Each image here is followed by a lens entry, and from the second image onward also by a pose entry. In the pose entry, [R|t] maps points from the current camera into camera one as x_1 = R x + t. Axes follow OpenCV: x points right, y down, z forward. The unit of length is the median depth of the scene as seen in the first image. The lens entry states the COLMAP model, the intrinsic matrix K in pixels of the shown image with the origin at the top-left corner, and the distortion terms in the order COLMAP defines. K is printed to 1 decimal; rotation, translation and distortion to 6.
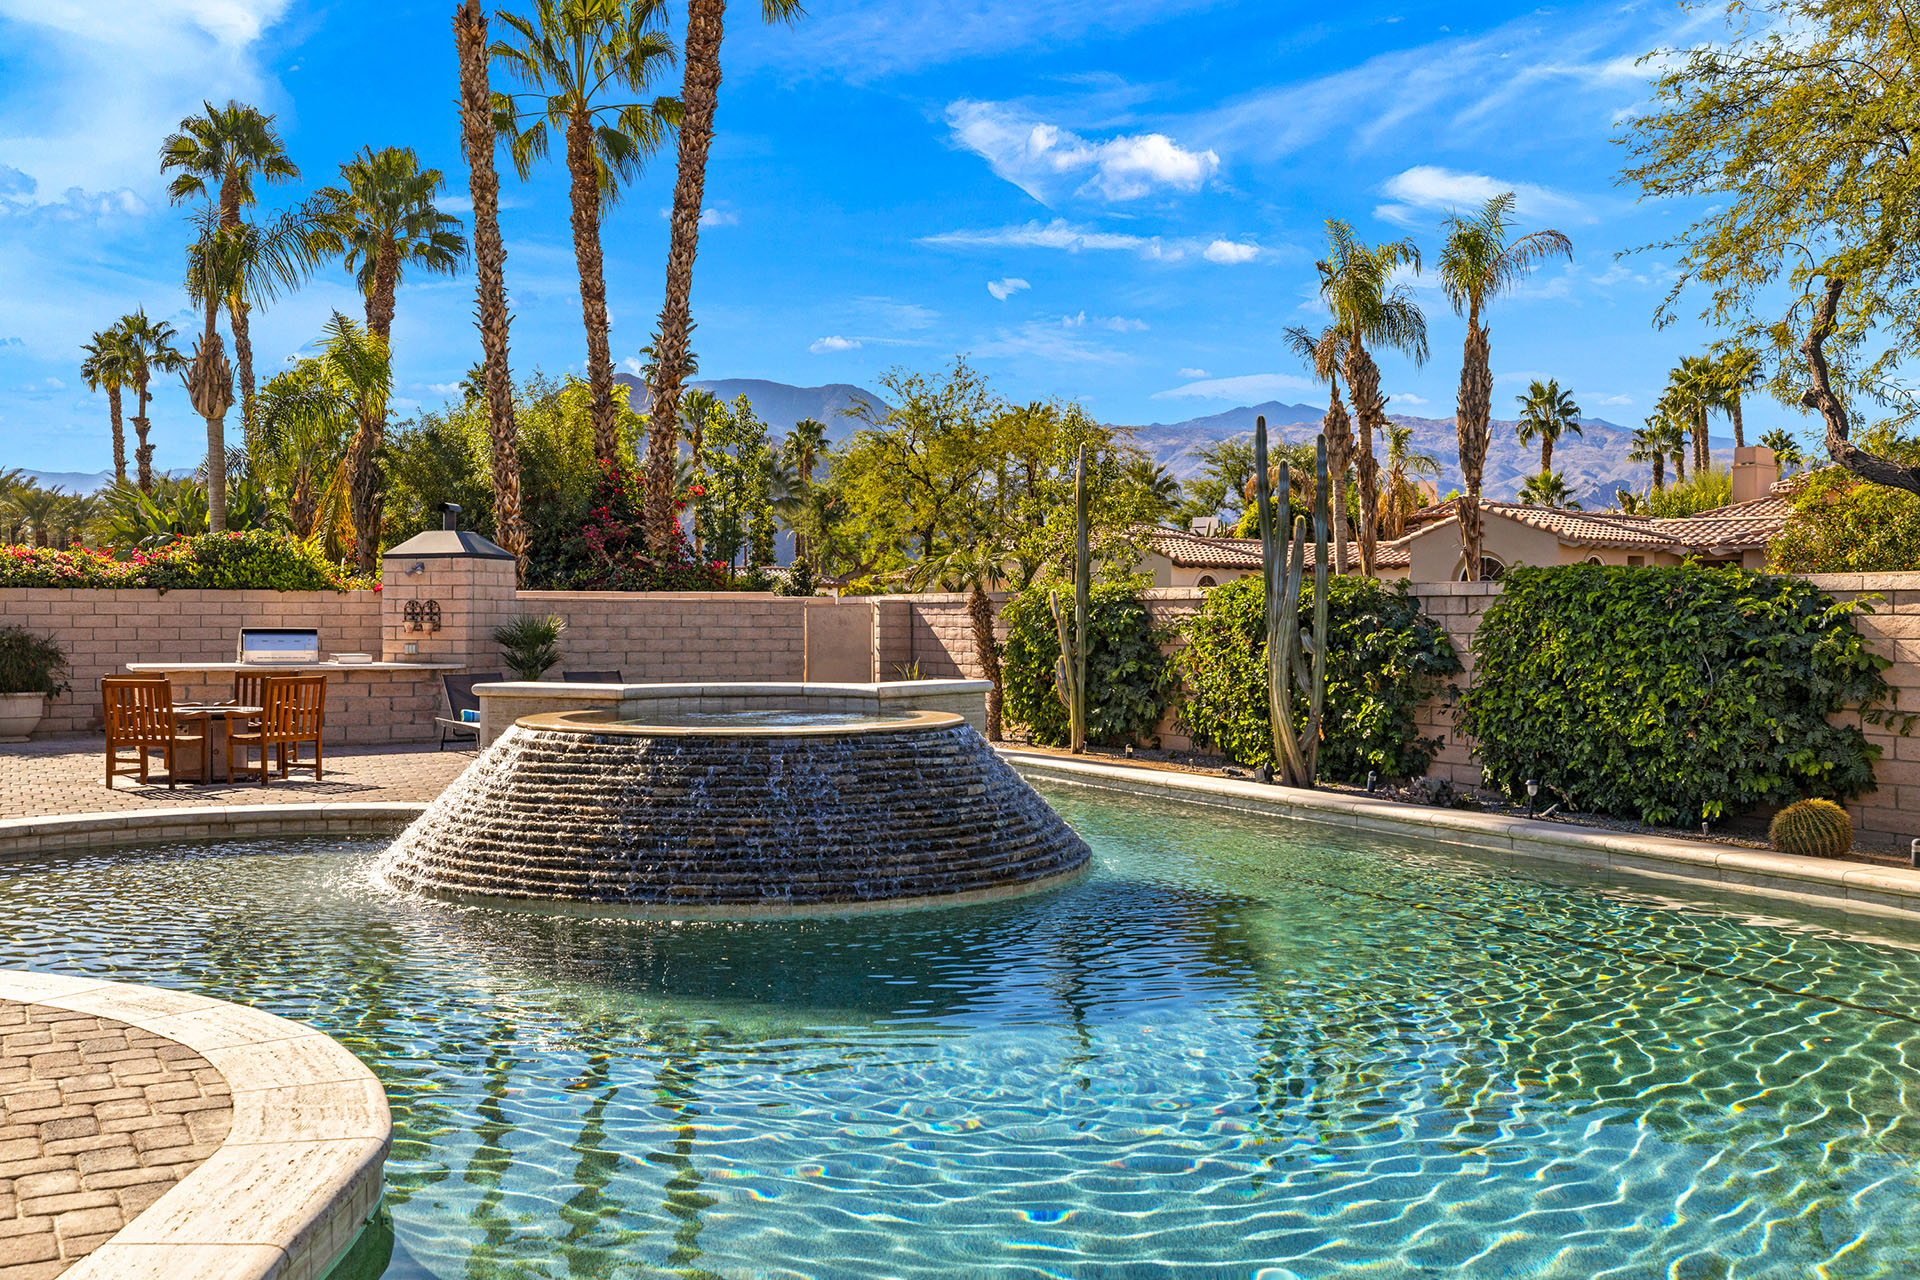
lens RADIAL K [[1849.4, 0, 956.8], [0, 1849.4, 644.4], [0, 0, 1]] dist [0.001424, 0.000000]
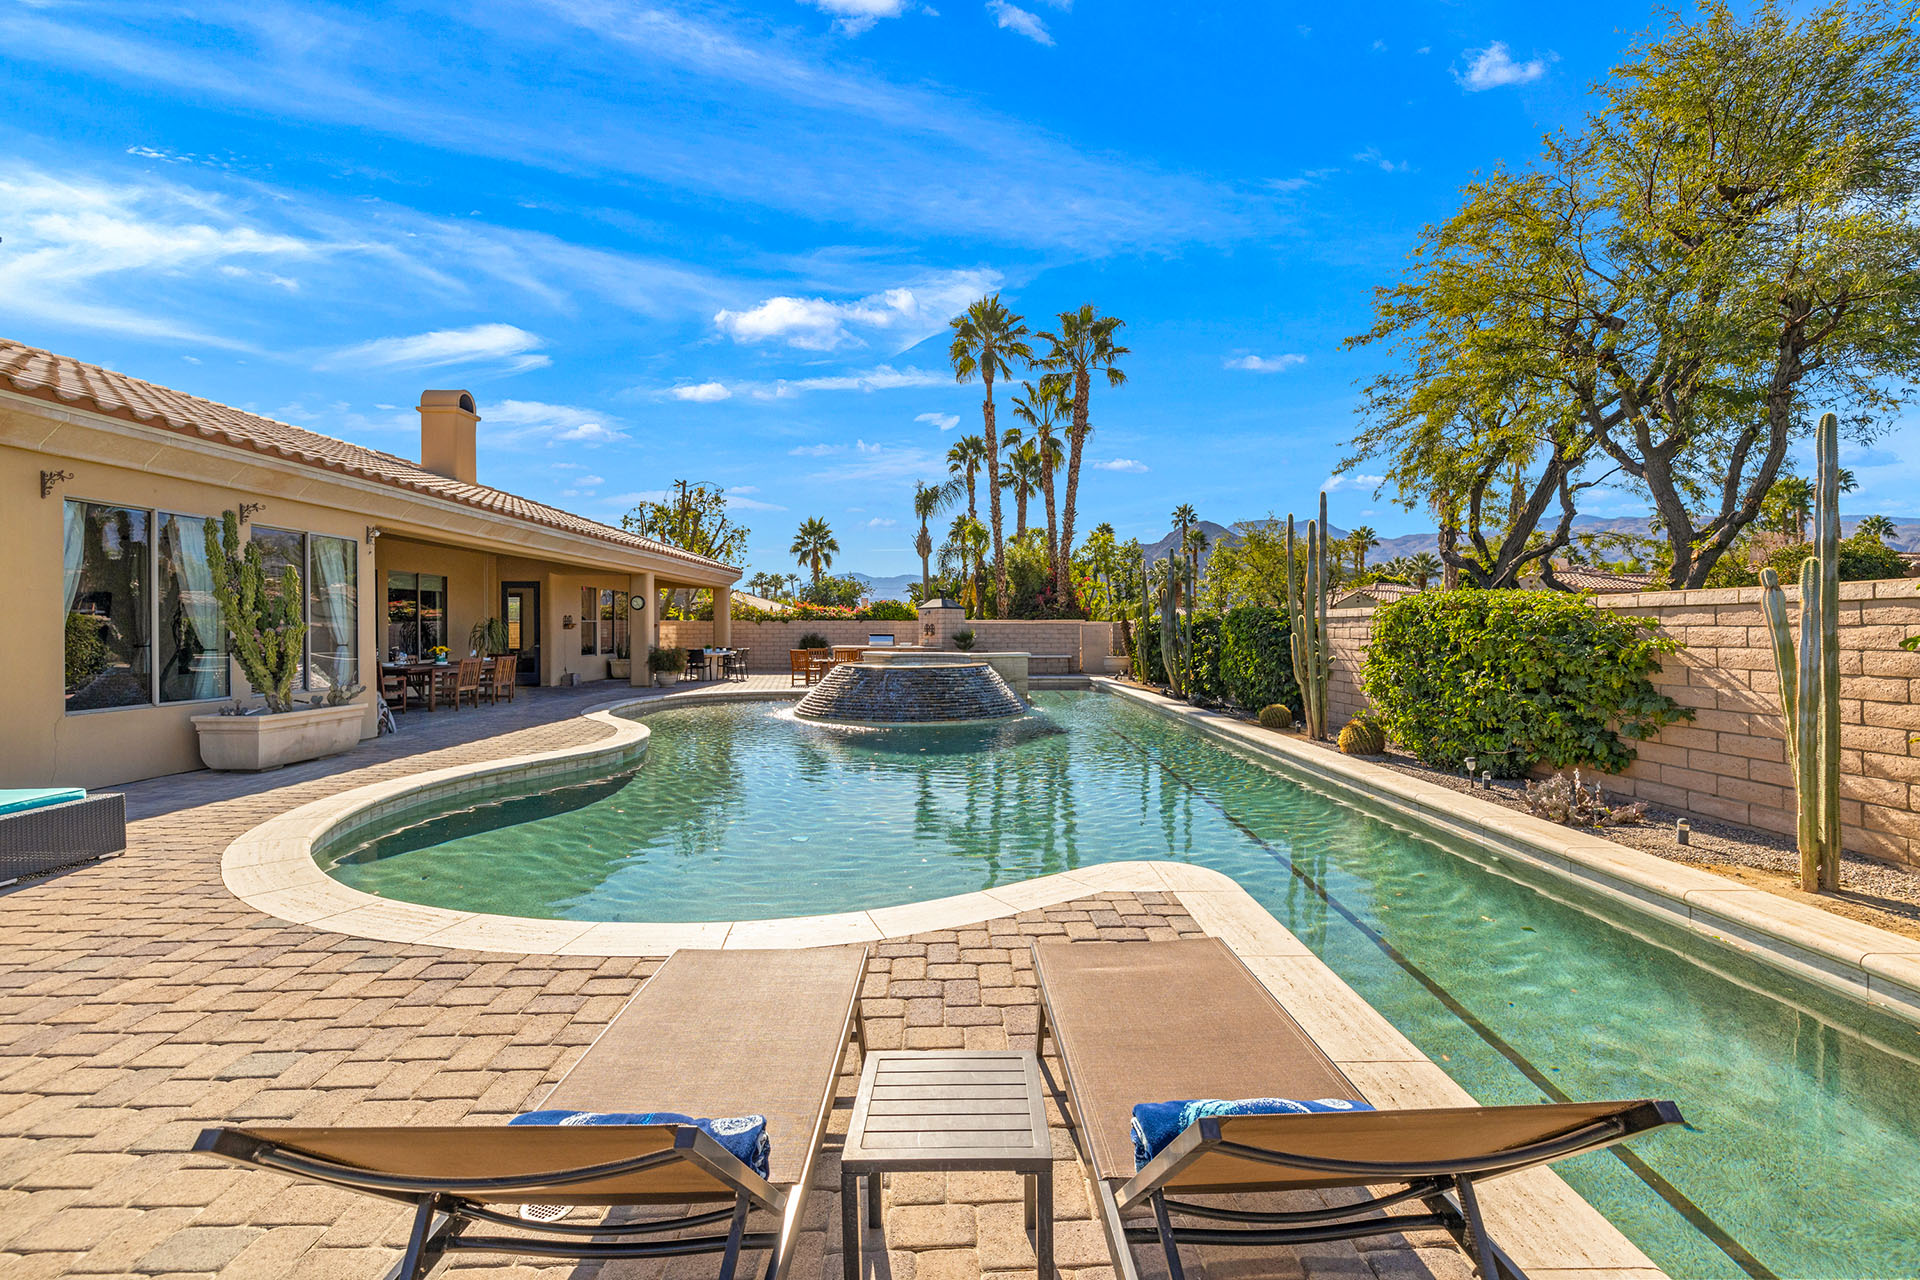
lens RADIAL K [[804.5, 0, 960.8], [0, 804.5, 634.9], [0, 0, 1]] dist [0.002892, -0.000772]
pose [[0.894708, 0.000674, -0.446651, 0.205389], [-0.004973, 0.999952, -0.008451, 0.001844], [0.446624, 0.009782, 0.894668, -0.045273]]
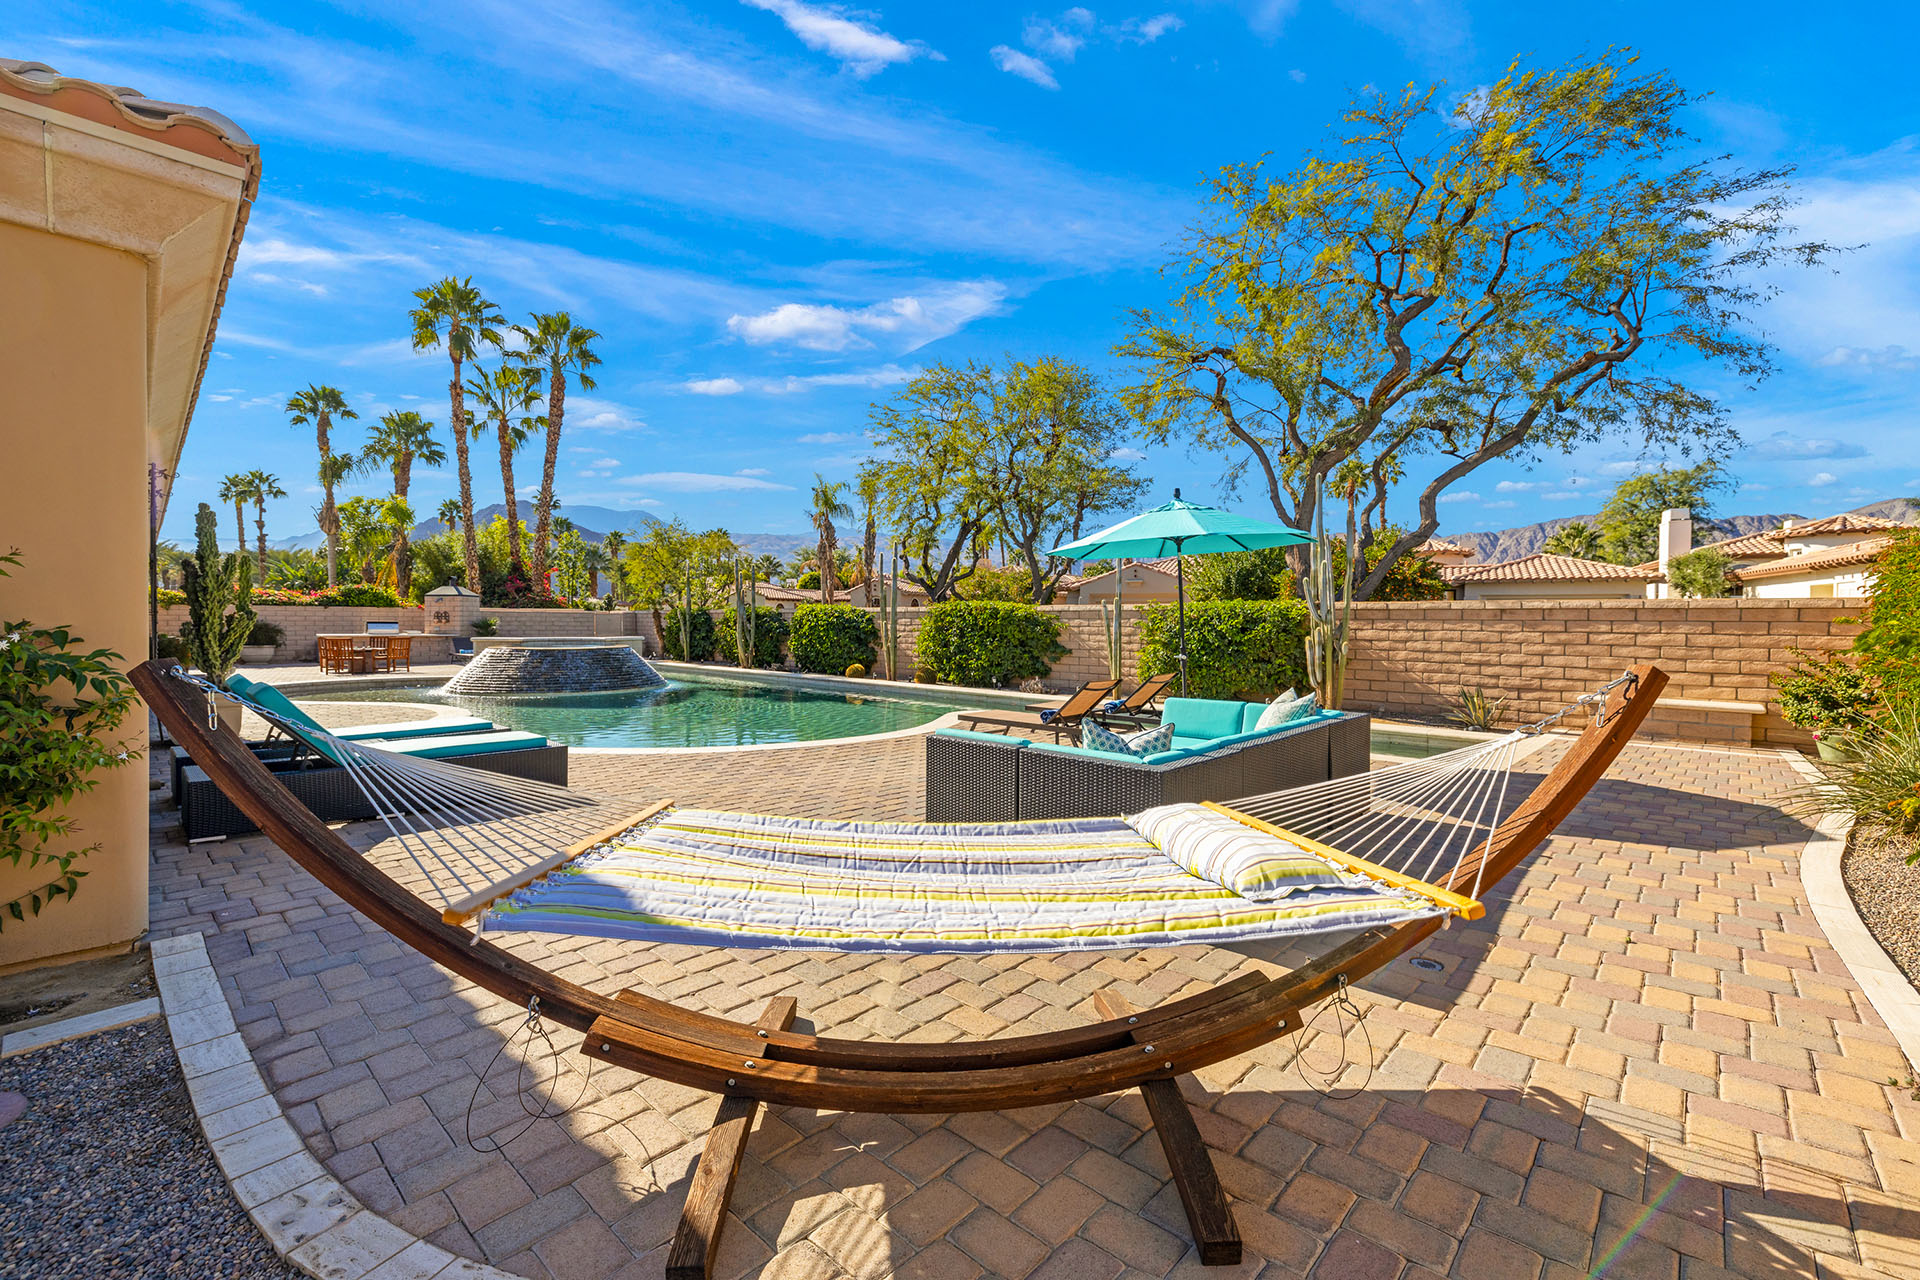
lens RADIAL K [[804.5, 0, 946.5], [0, 804.5, 634.6], [0, 0, 1]] dist [0.002892, -0.000772]
pose [[0.953816, -0.002157, 0.300384, 0.047450], [0.001418, 0.999995, 0.002678, 0.005927], [-0.300389, -0.002128, 0.953814, -0.258477]]
